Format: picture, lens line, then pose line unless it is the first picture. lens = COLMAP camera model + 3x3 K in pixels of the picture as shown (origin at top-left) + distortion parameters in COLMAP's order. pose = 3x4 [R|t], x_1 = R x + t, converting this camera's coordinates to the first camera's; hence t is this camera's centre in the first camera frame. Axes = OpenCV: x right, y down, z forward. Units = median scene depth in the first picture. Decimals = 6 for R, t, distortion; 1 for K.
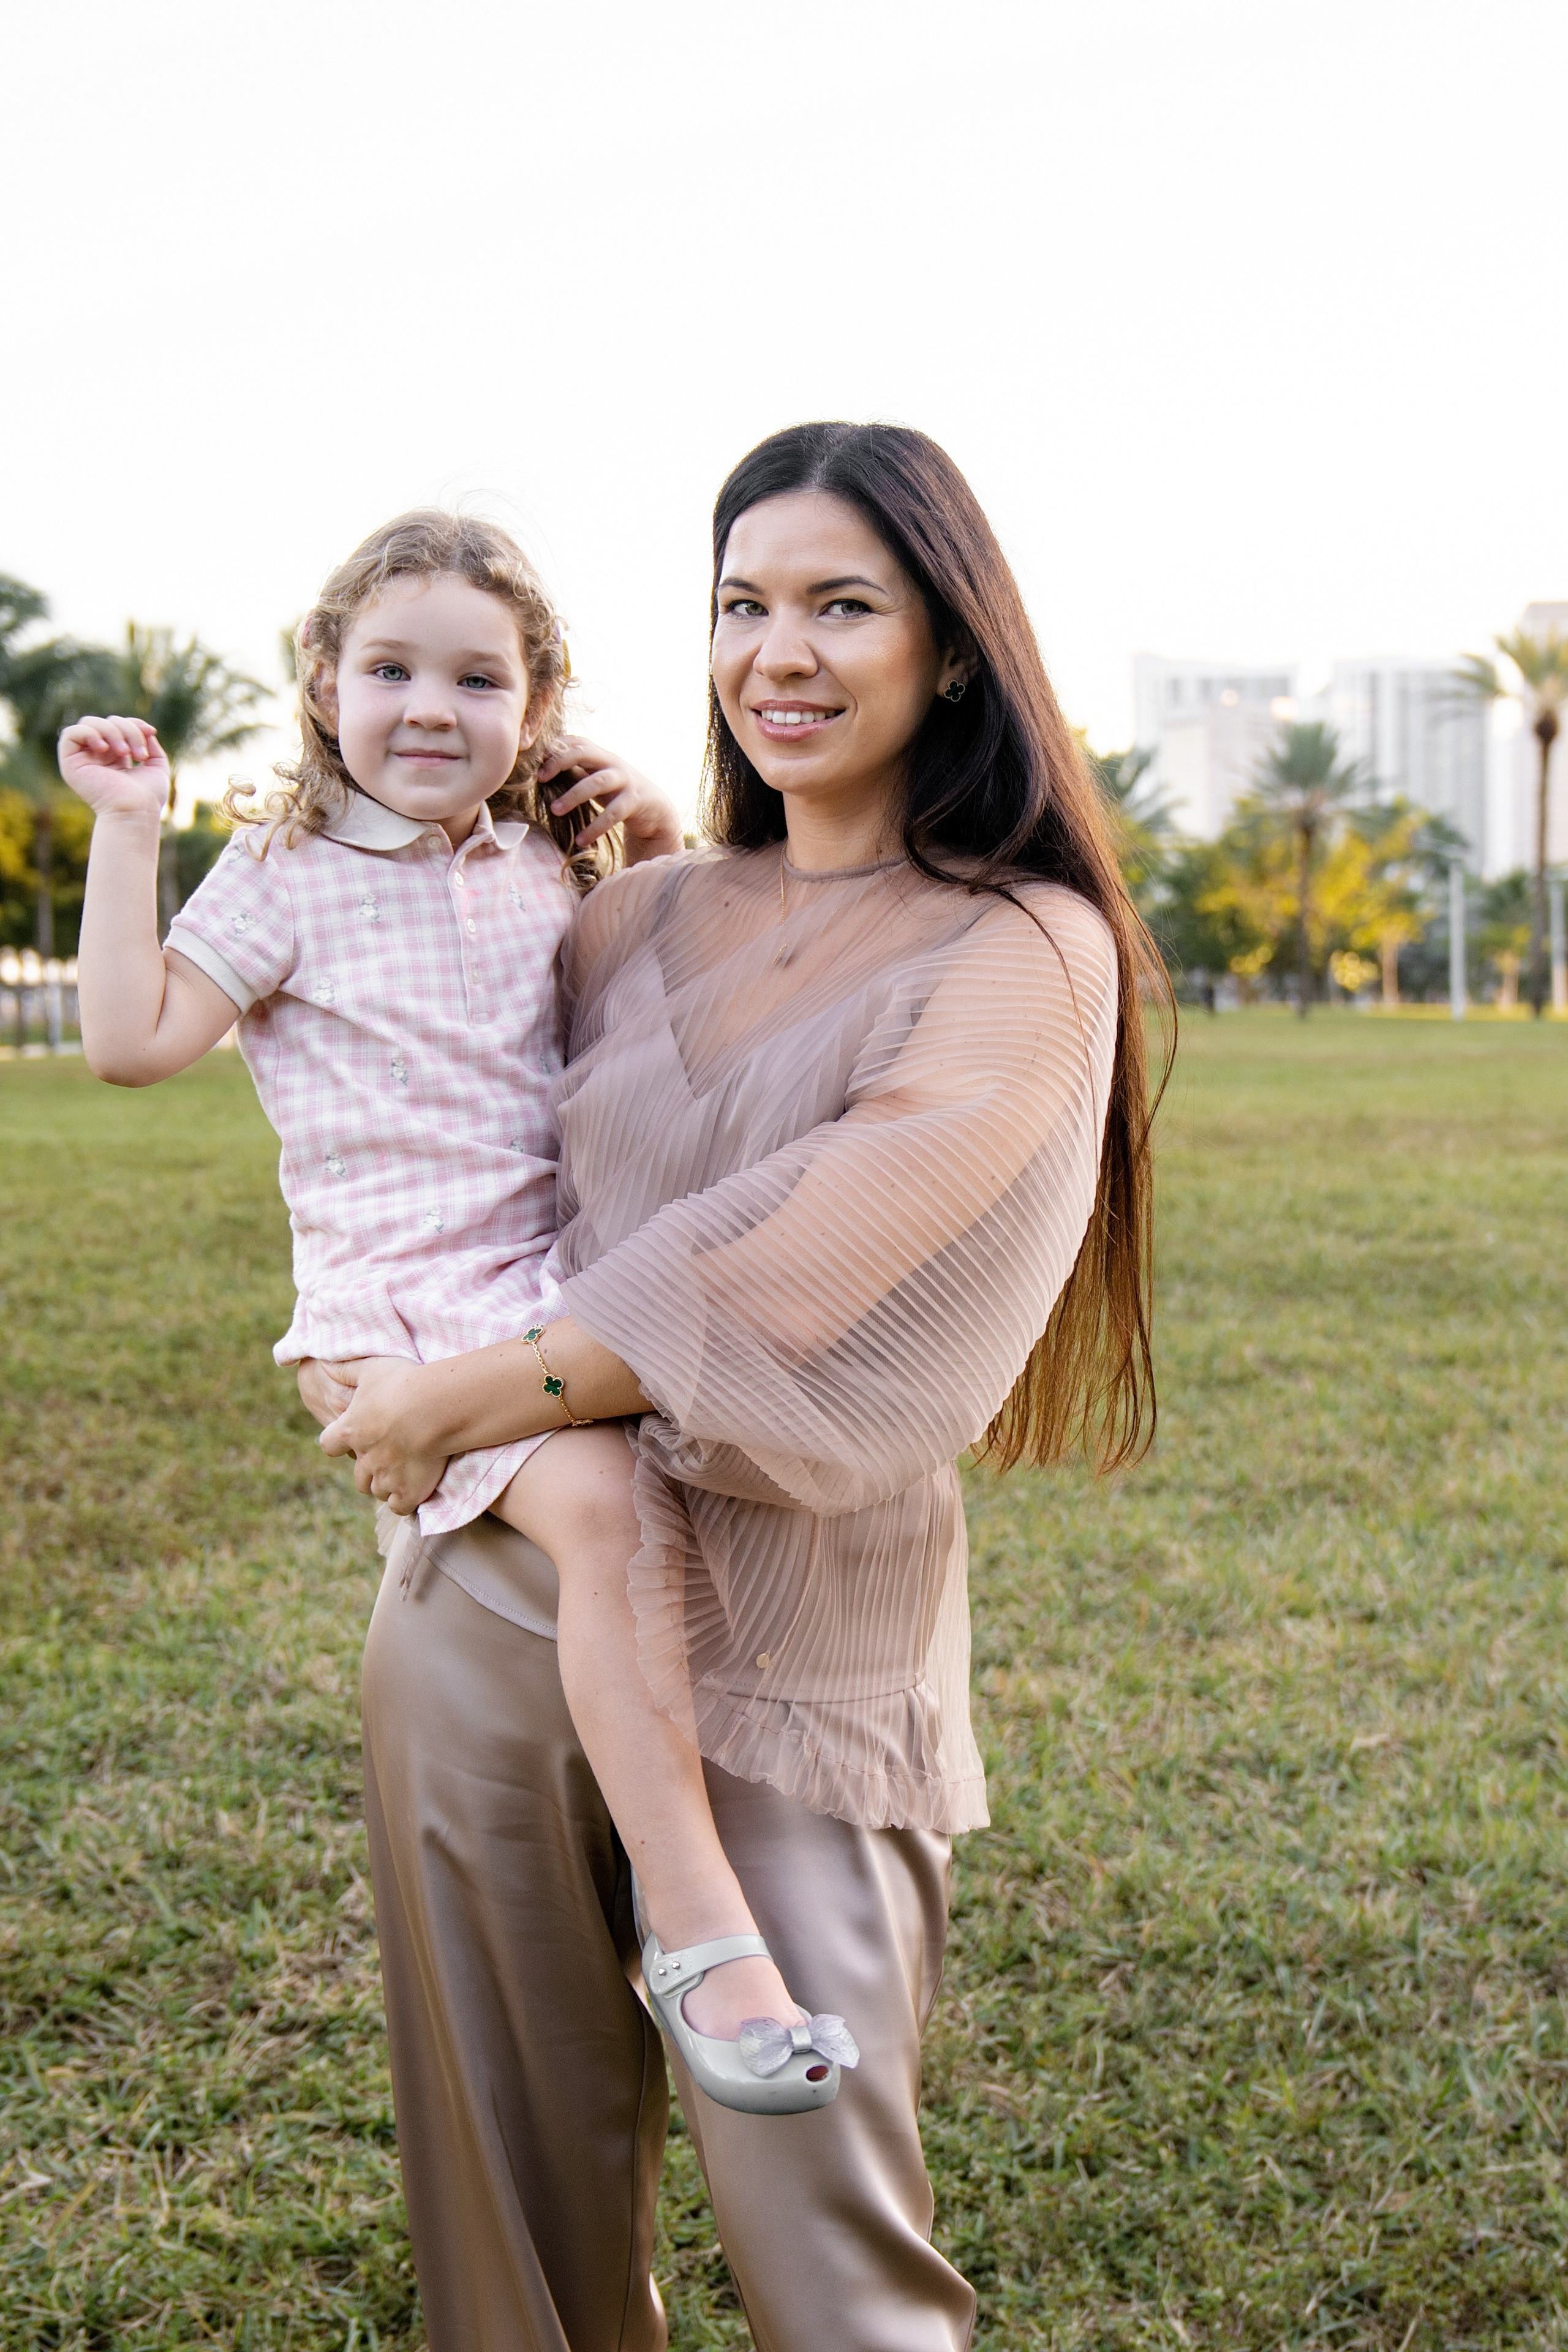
lens RADIAL K [[3432.0, 0, 784.0], [0, 3432.0, 1176.0], [0, 0, 1]] dist [0.002753, 0.018790]
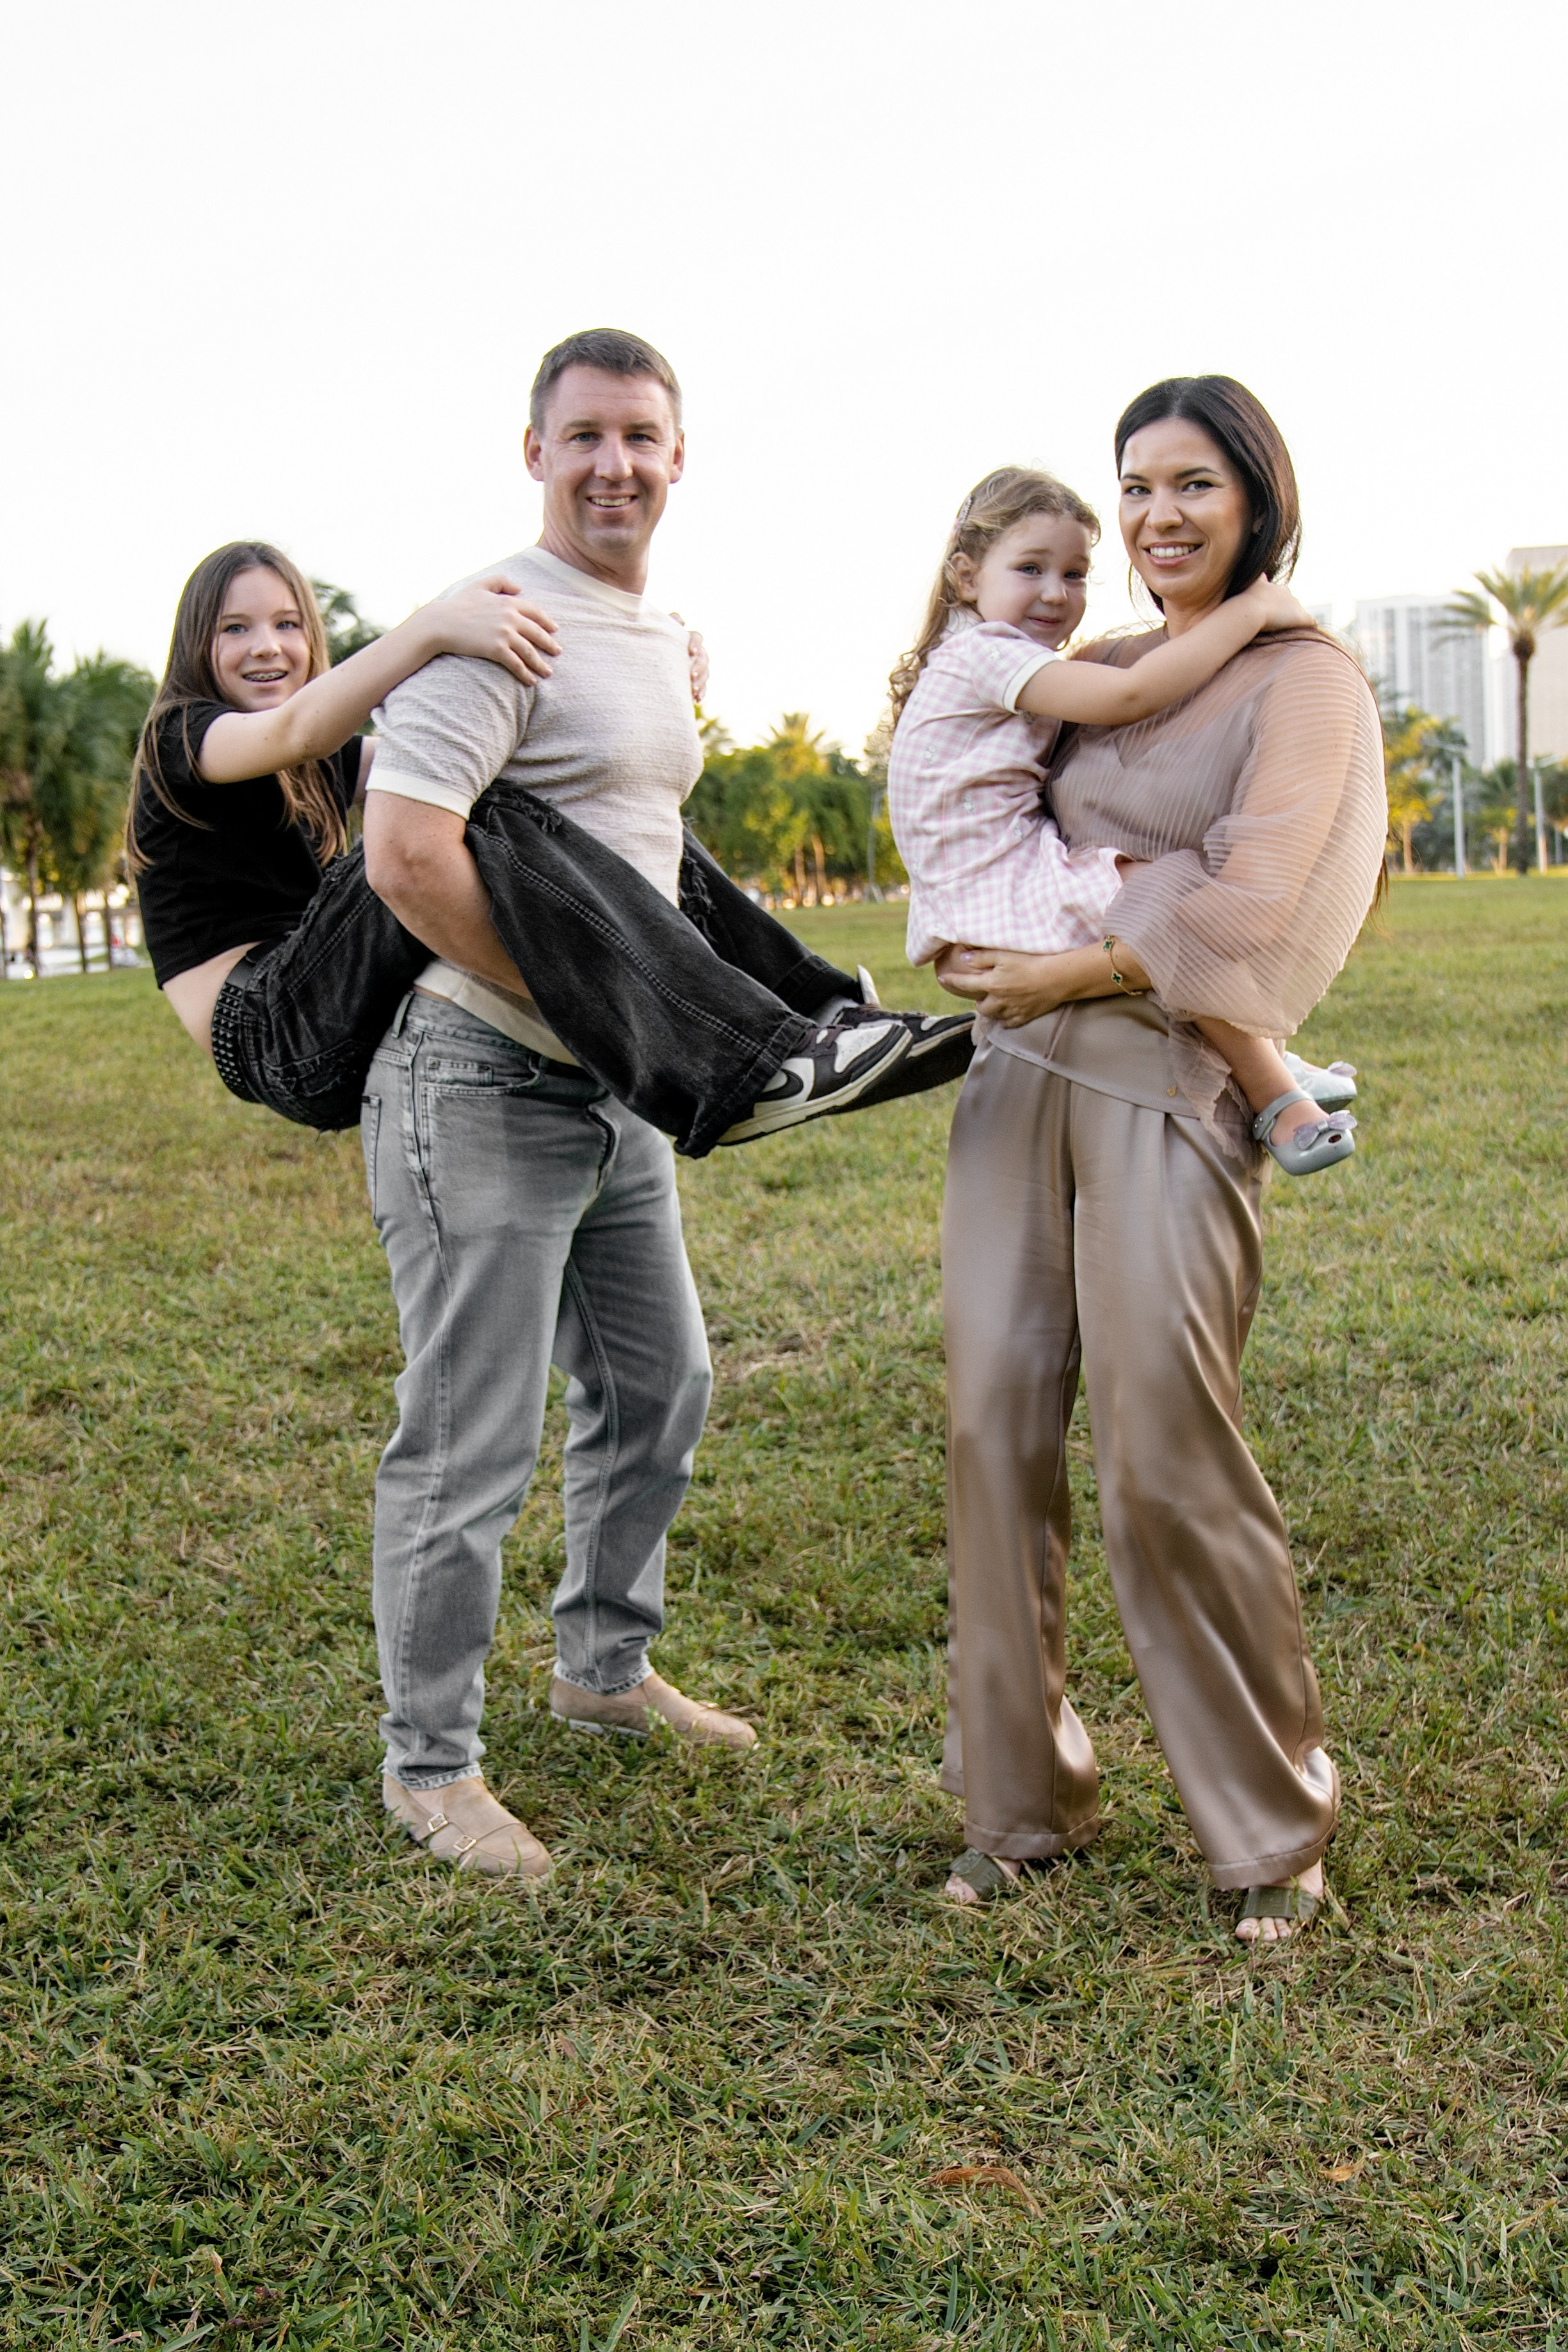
lens RADIAL K [[2734.7, 0, 786.2], [0, 2734.7, 1268.2], [0, 0, 1]] dist [-0.086899, -0.010280]
pose [[0.997805, -0.033973, -0.056844, -0.000197], [0.038539, 0.995947, 0.081261, 0.055206], [0.053852, -0.083273, 0.995071, -0.222507]]
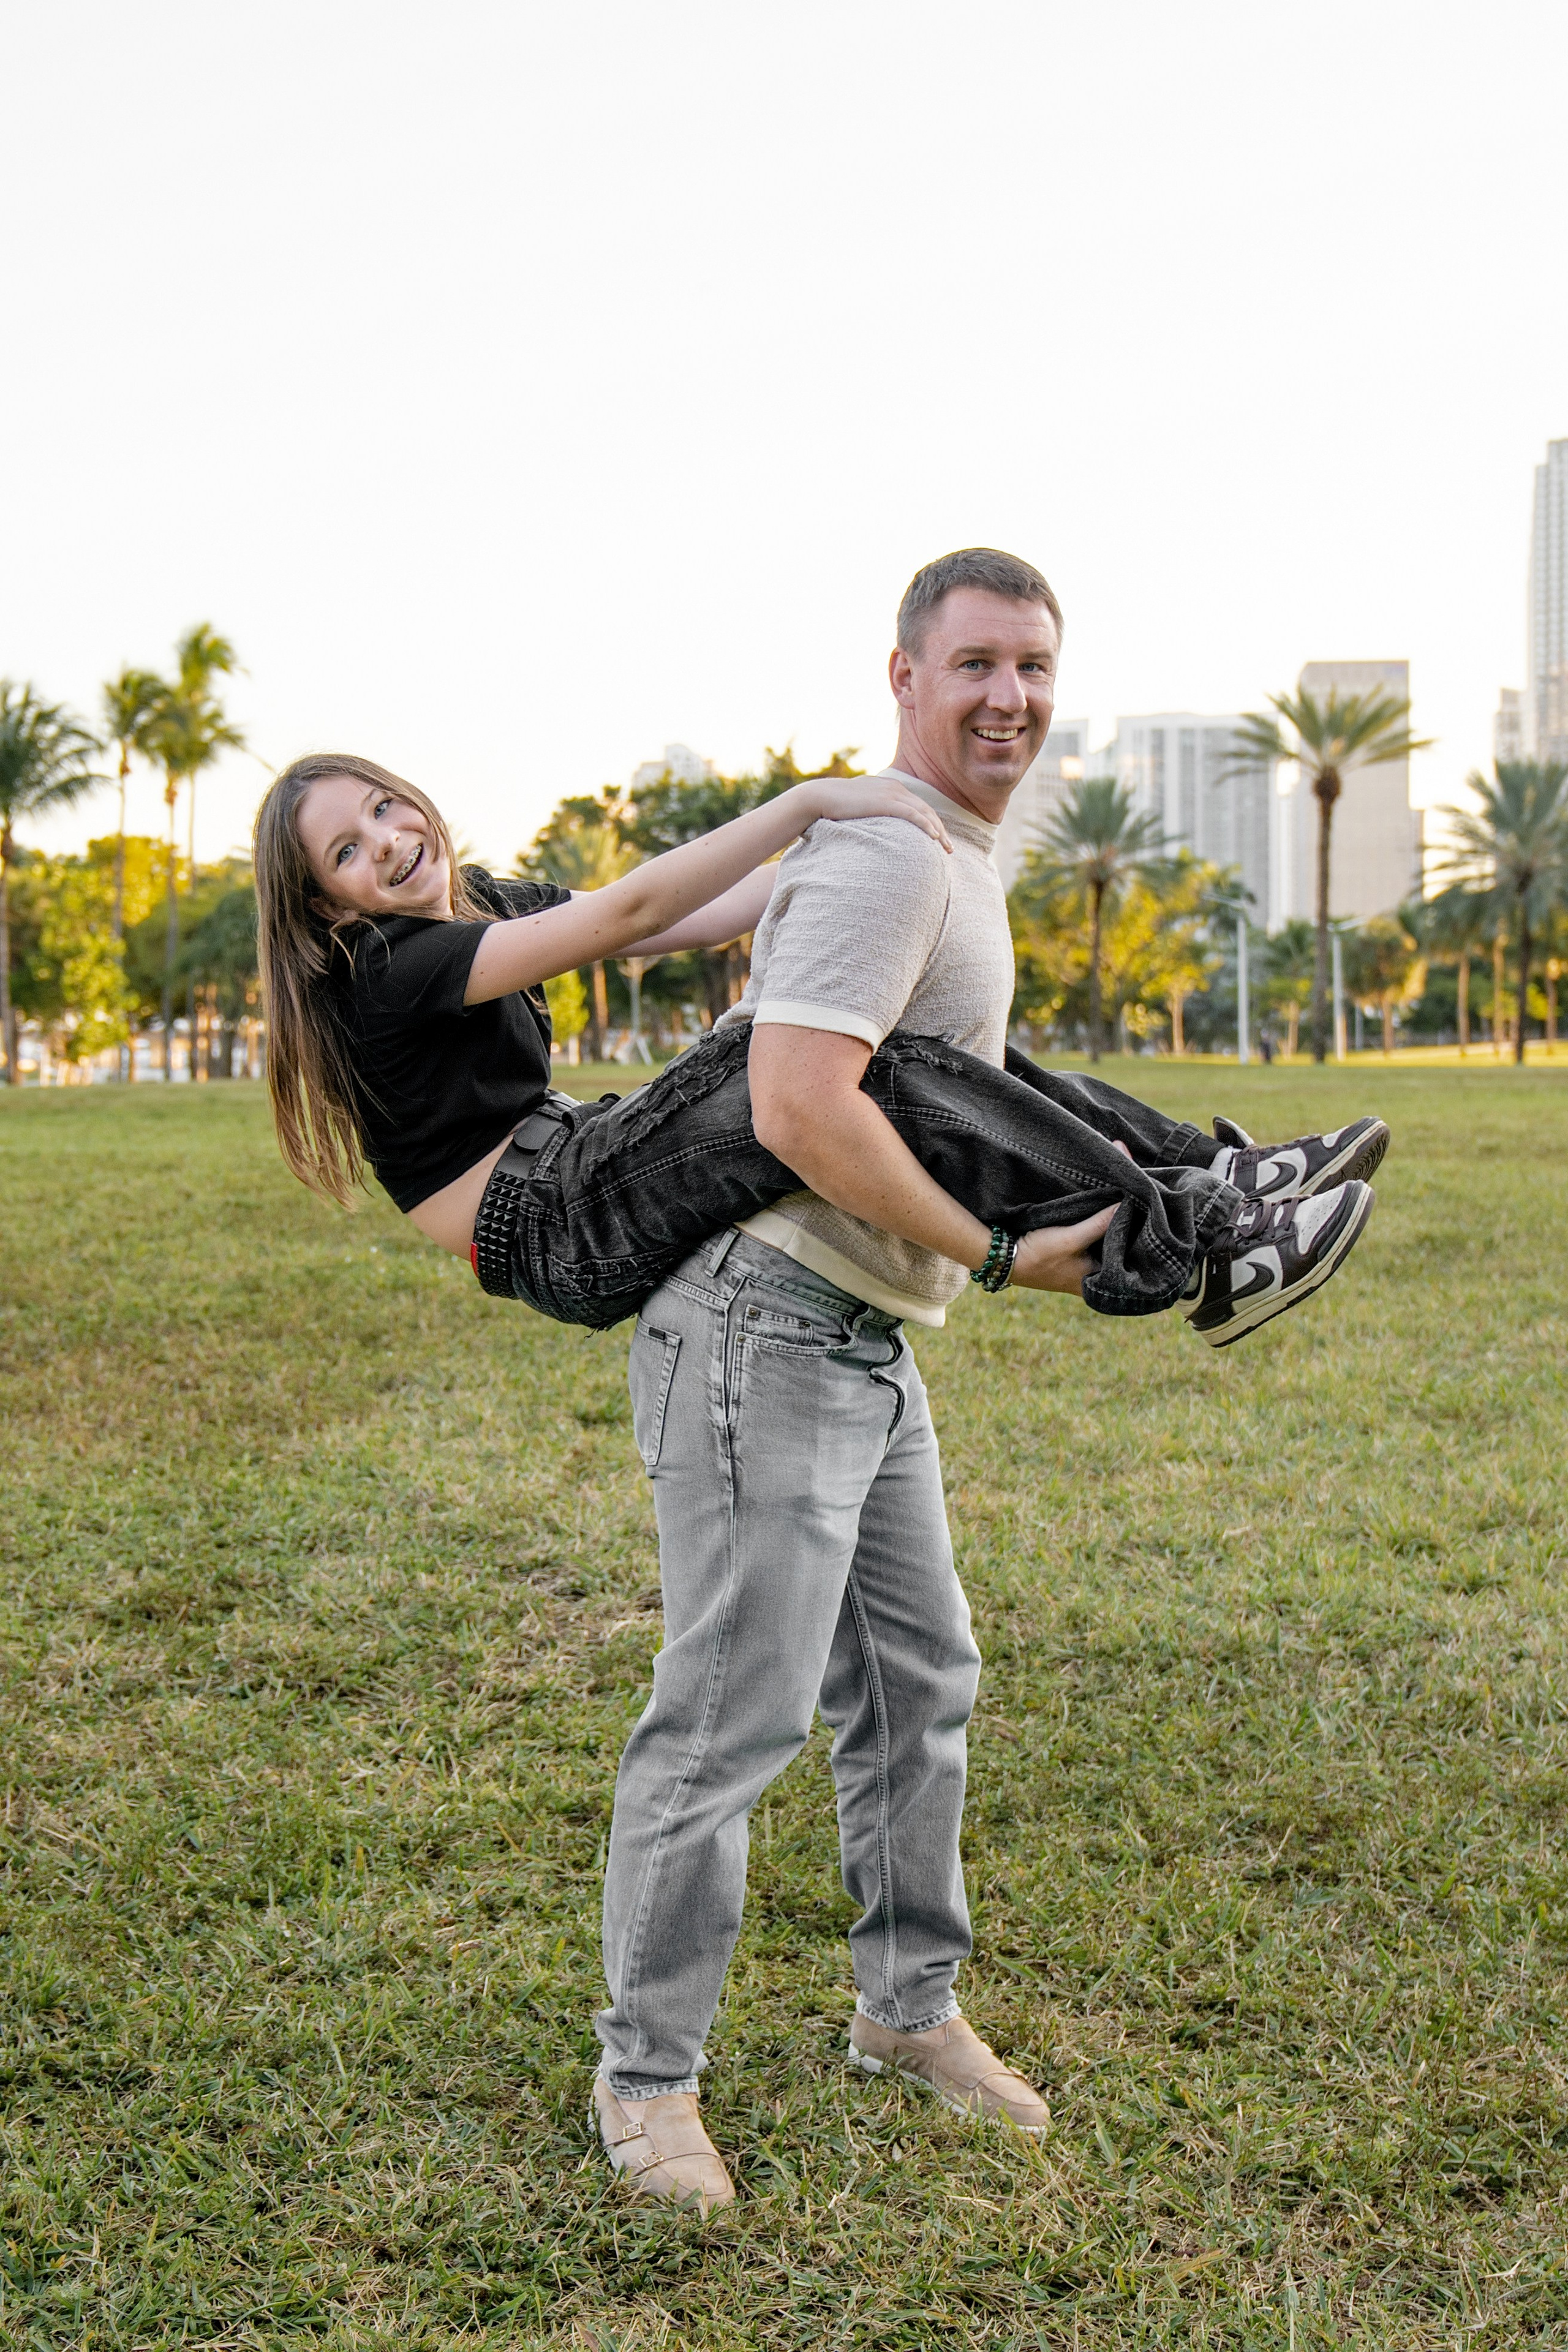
lens RADIAL K [[3475.7, 0, 784.0], [0, 3475.7, 1176.0], [0, 0, 1]] dist [-0.007488, 0.091361]
pose [[0.997931, -0.000505, 0.064291, -0.097881], [0.001563, 0.999864, -0.016414, 0.044183], [-0.064274, 0.016481, 0.997796, -0.373096]]
